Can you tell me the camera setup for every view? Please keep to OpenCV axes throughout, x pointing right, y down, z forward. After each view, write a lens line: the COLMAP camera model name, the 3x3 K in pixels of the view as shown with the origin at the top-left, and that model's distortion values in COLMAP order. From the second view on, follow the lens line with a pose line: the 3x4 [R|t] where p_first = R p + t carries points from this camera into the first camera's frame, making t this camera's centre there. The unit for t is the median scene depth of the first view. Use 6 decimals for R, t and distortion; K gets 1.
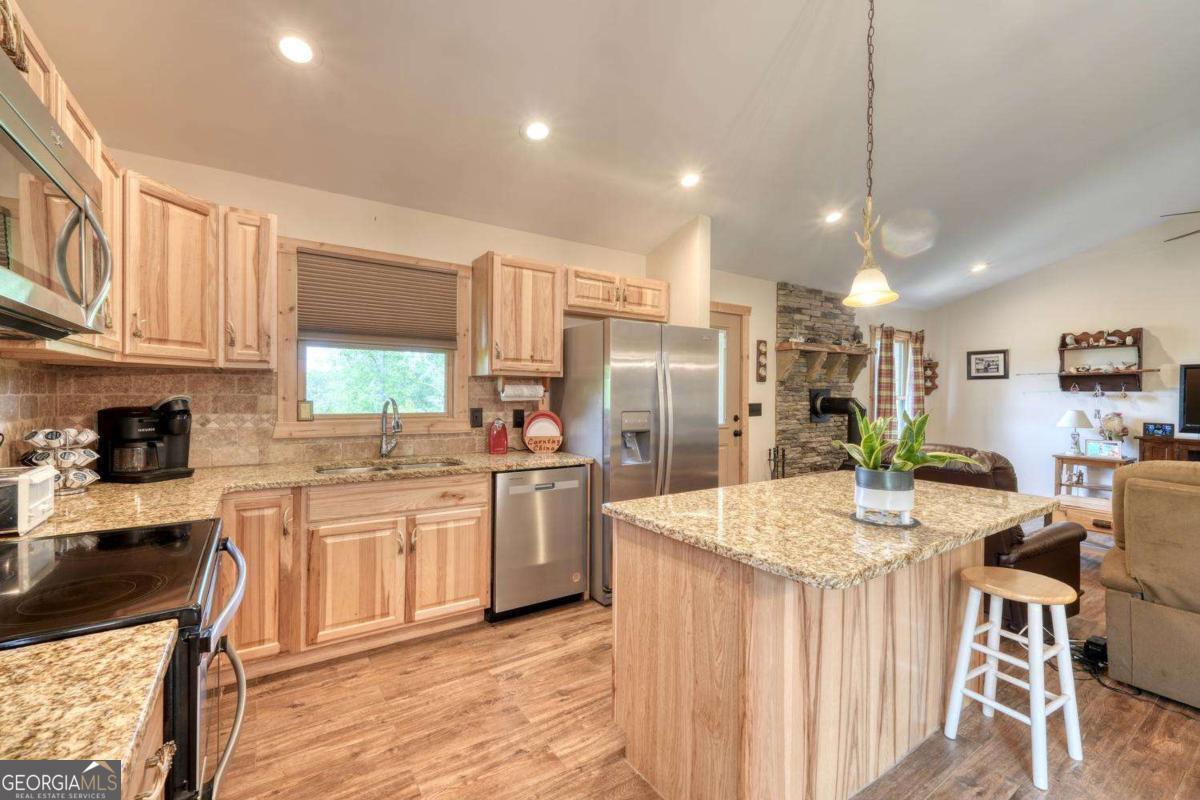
lens RADIAL K [[507.4, 0, 599.3], [0, 507.4, 396.5], [0, 0, 1]] dist [-0.007032, 0.003491]
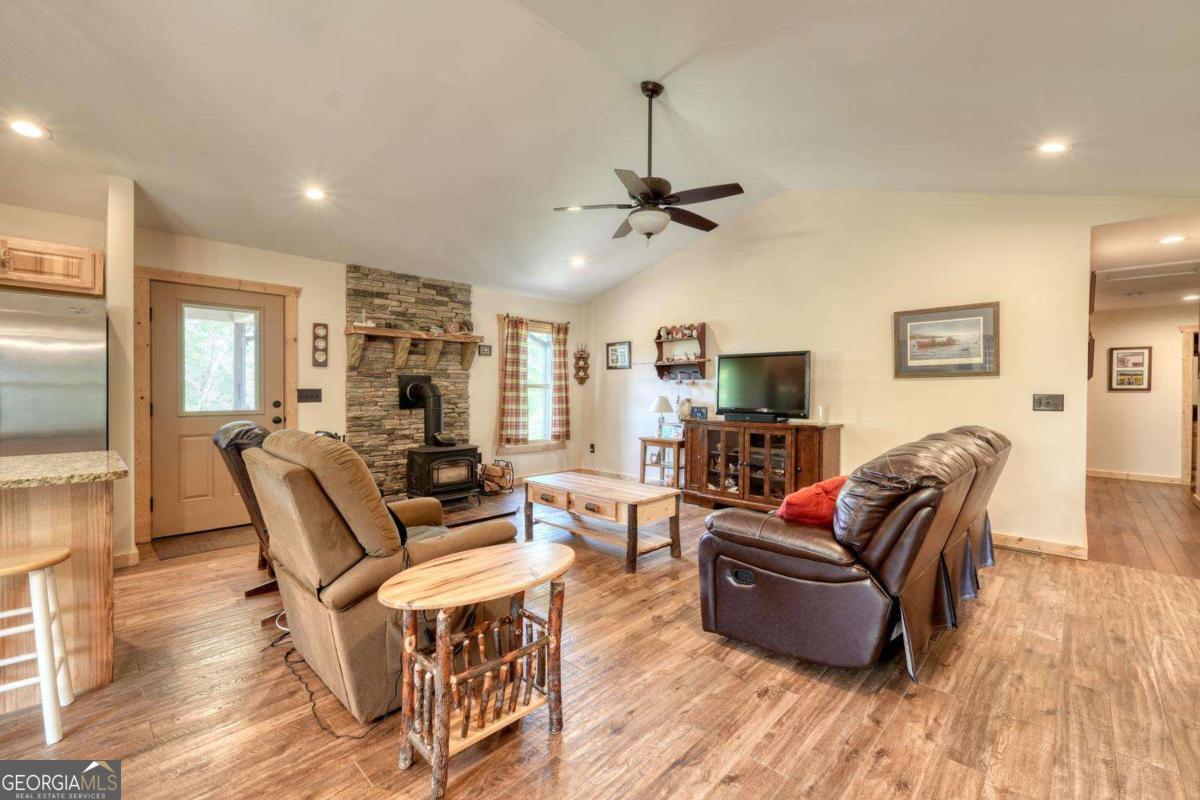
lens RADIAL K [[507.4, 0, 599.9], [0, 507.4, 396.2], [0, 0, 1]] dist [-0.007032, 0.003491]
pose [[0.976355, -0.001912, 0.216163, 0.956365], [0.000891, 0.999988, 0.004824, 0.034887], [-0.216170, -0.004517, 0.976345, -0.079001]]
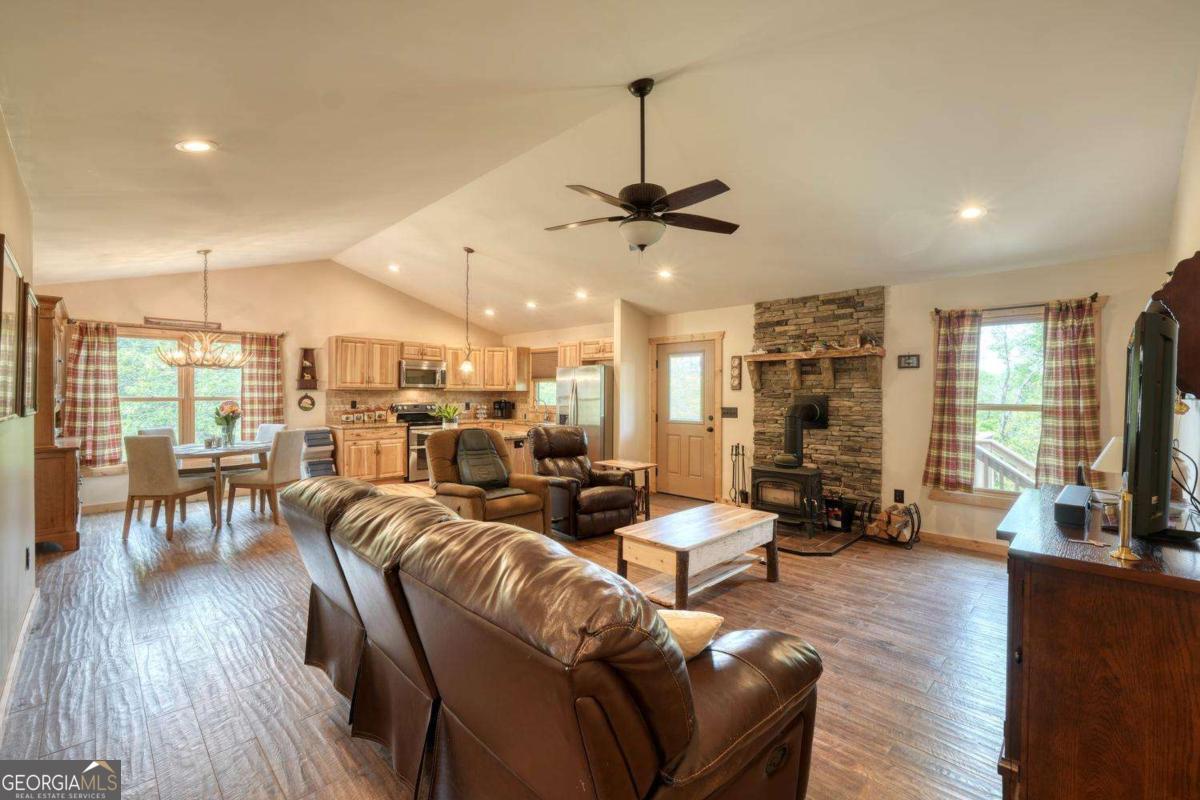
lens RADIAL K [[507.4, 0, 599.9], [0, 507.4, 395.4], [0, 0, 1]] dist [-0.007032, 0.003491]
pose [[0.197690, -0.002197, -0.980262, 2.204736], [-0.011331, 0.999926, -0.004526, -0.010199], [0.980199, 0.012002, 0.197651, 0.663810]]
